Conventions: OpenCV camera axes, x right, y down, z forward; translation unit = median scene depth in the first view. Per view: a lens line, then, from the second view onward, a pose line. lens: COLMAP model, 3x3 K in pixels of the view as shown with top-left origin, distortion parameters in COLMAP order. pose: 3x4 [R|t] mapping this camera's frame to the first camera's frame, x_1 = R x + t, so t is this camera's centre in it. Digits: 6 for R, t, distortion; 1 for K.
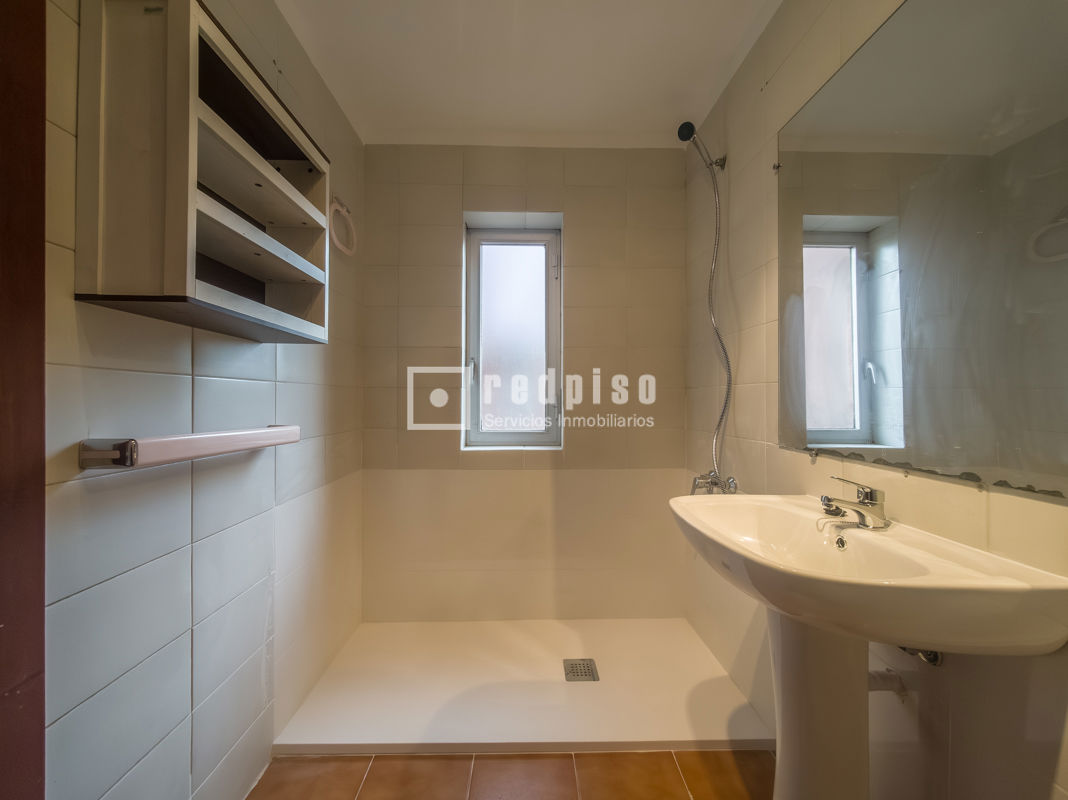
lens RADIAL K [[386.8, 0, 532.3], [0, 386.8, 398.5], [0, 0, 1]] dist [0.001922, 0.000057]
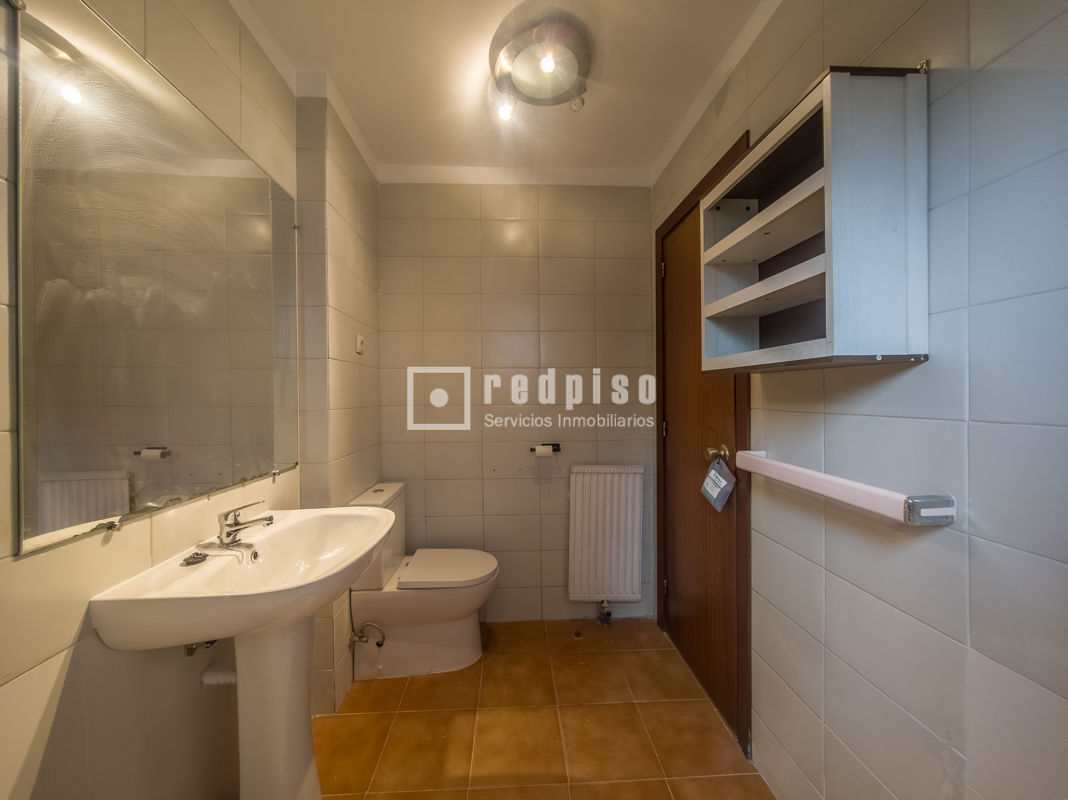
lens RADIAL K [[386.8, 0, 532.3], [0, 386.8, 398.5], [0, 0, 1]] dist [0.001922, 0.000057]
pose [[-0.999344, 0.006447, -0.035651, -0.025336], [0.006328, 0.999974, 0.003434, -0.090722], [0.035672, 0.003206, -0.999358, 1.707808]]
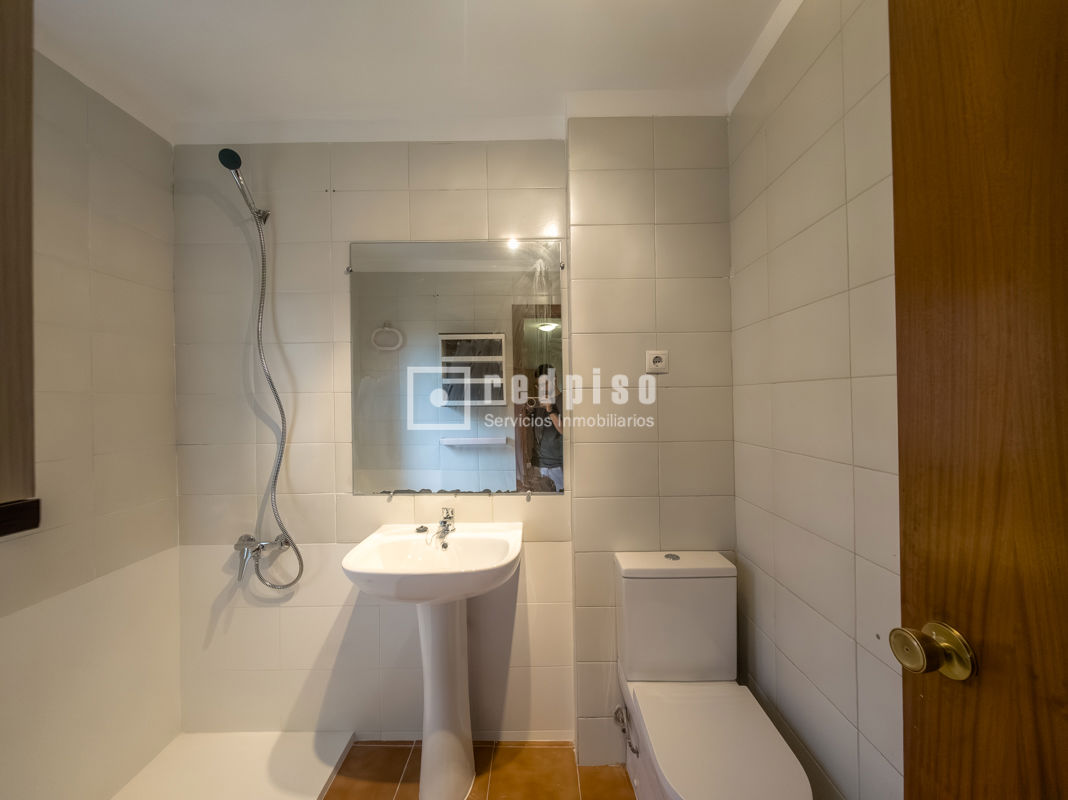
lens RADIAL K [[386.8, 0, 532.3], [0, 386.8, 398.5], [0, 0, 1]] dist [0.001922, 0.000057]
pose [[0.038378, 0.006939, 0.999239, -0.658293], [0.010310, 0.999920, -0.007340, -0.188946], [-0.999210, 0.010584, 0.038303, 0.414981]]
